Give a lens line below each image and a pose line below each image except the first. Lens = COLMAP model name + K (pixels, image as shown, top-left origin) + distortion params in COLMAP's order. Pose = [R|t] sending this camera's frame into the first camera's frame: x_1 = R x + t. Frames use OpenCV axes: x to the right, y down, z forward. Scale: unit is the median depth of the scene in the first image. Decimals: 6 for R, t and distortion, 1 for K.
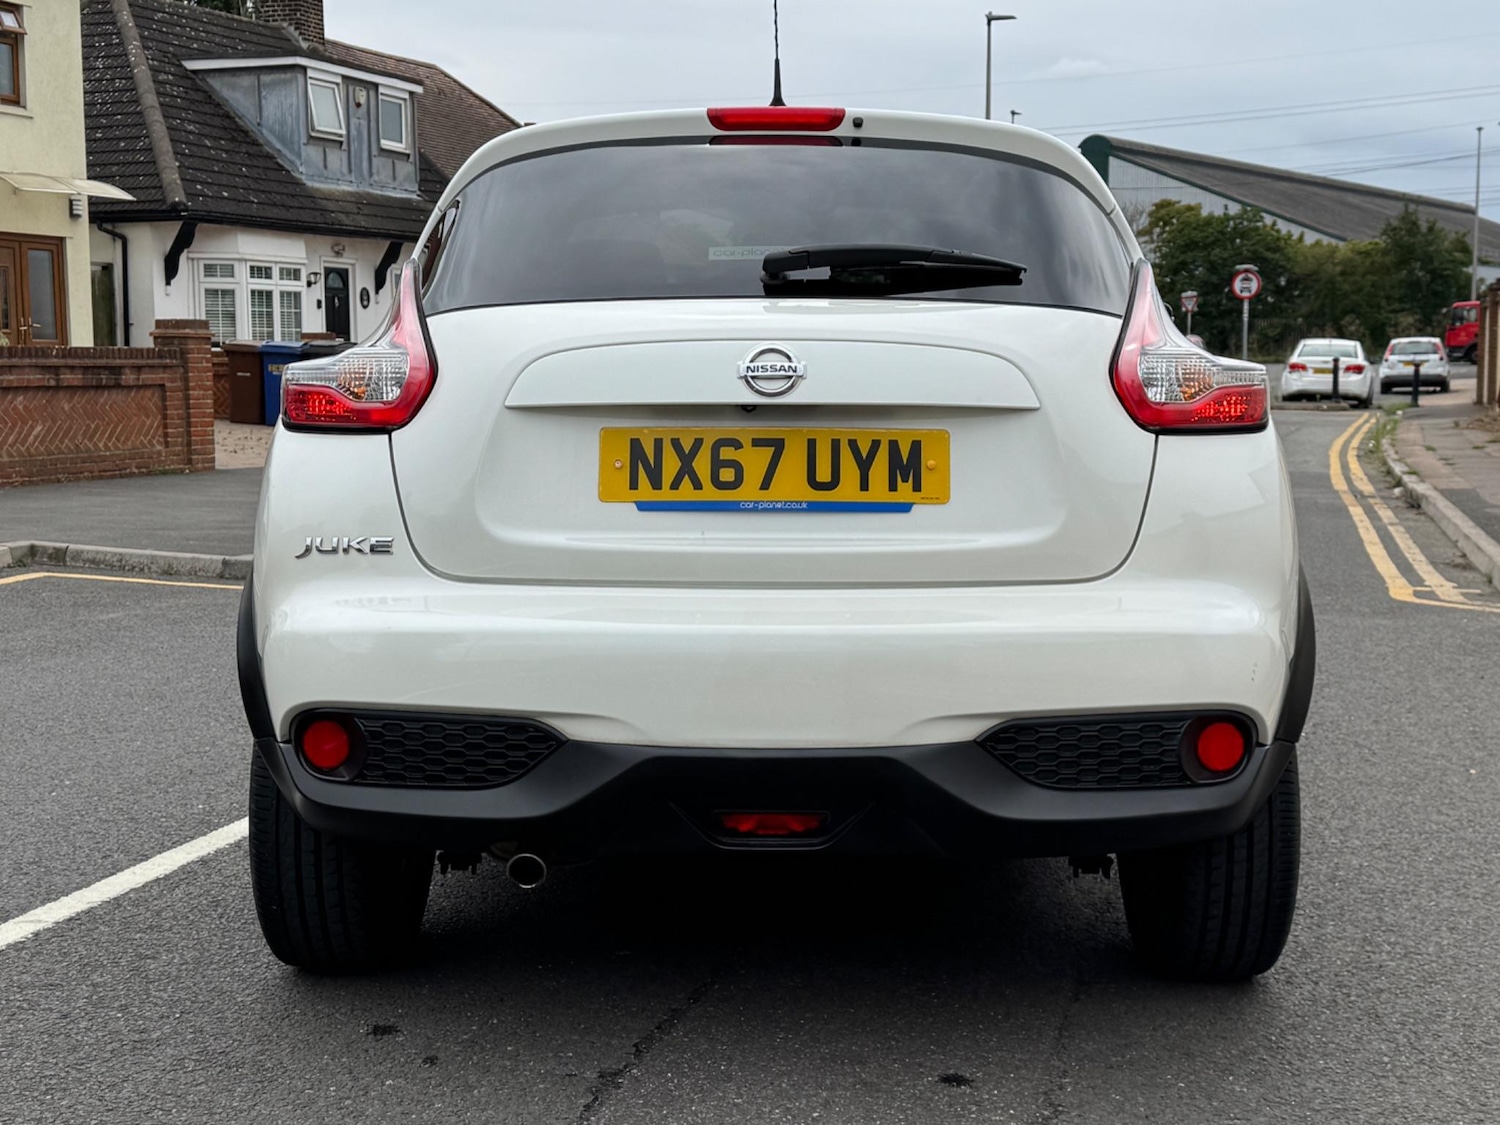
lens RADIAL K [[2072.5, 0, 711.9], [0, 2072.5, 554.2], [0, 0, 1]] dist [0.116894, 0.000000]
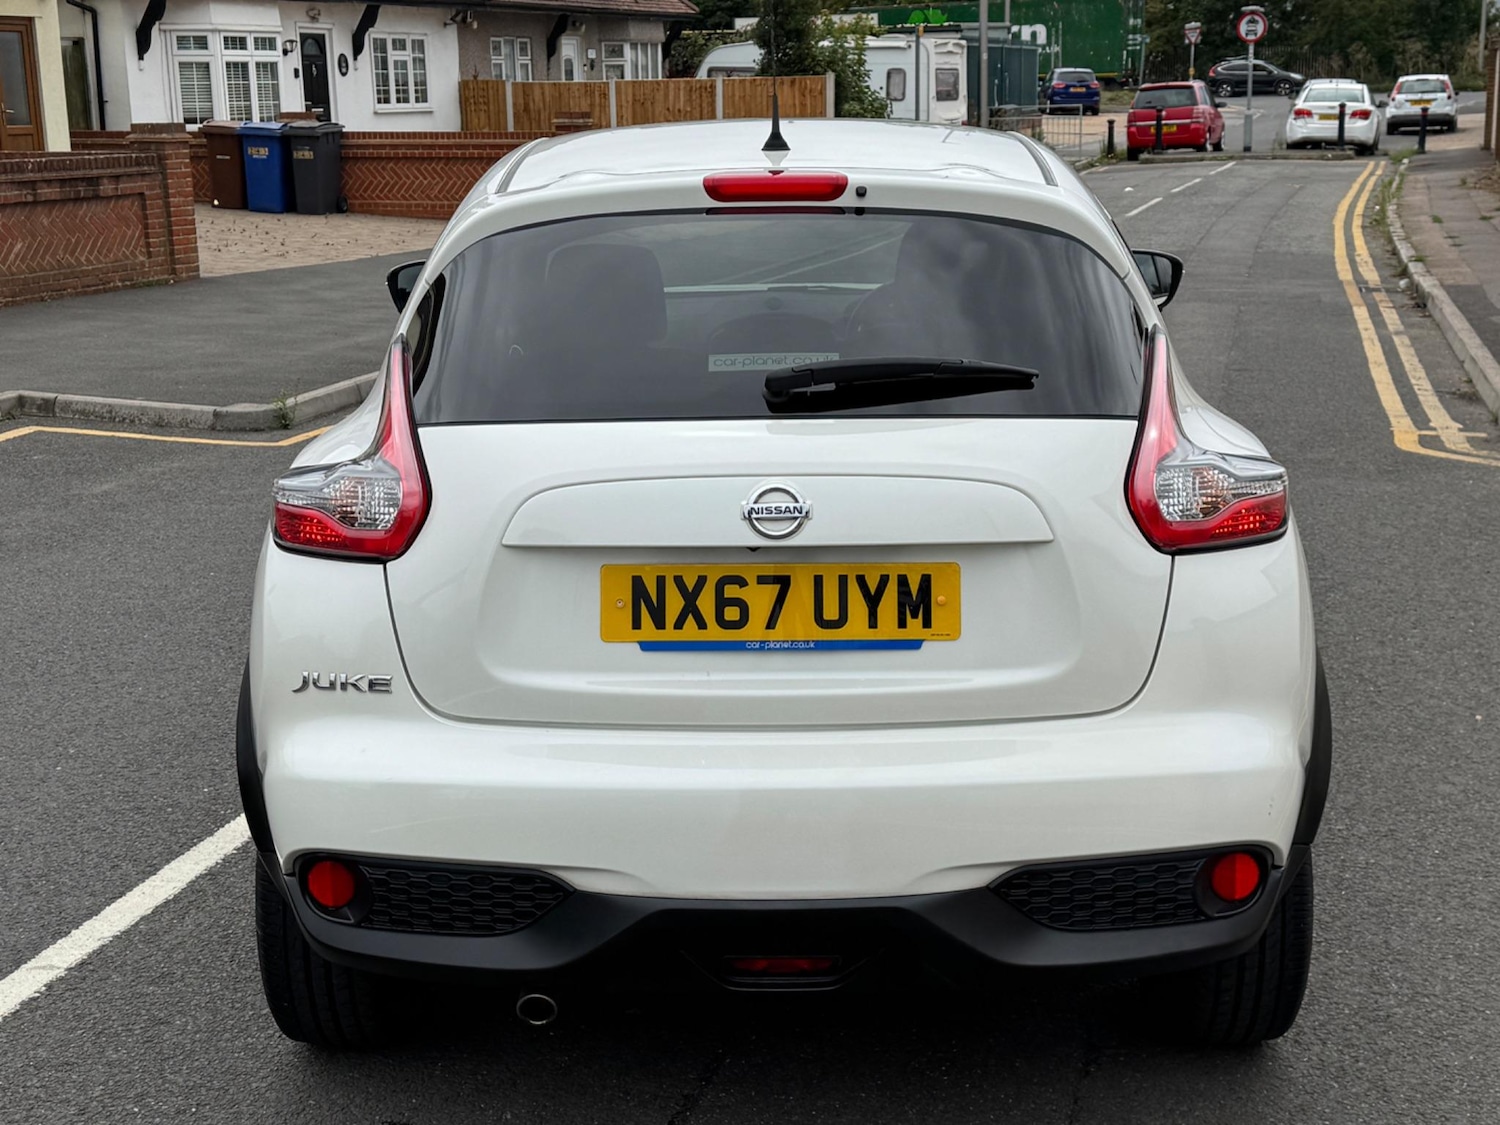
lens RADIAL K [[2072.5, 0, 699.6], [0, 2072.5, 548.1], [0, 0, 1]] dist [0.116894, 0.000000]
pose [[0.999851, -0.016772, -0.004103, -0.002915], [0.017153, 0.992071, 0.124500, -0.164276], [0.001983, -0.124552, 0.992211, 0.031341]]
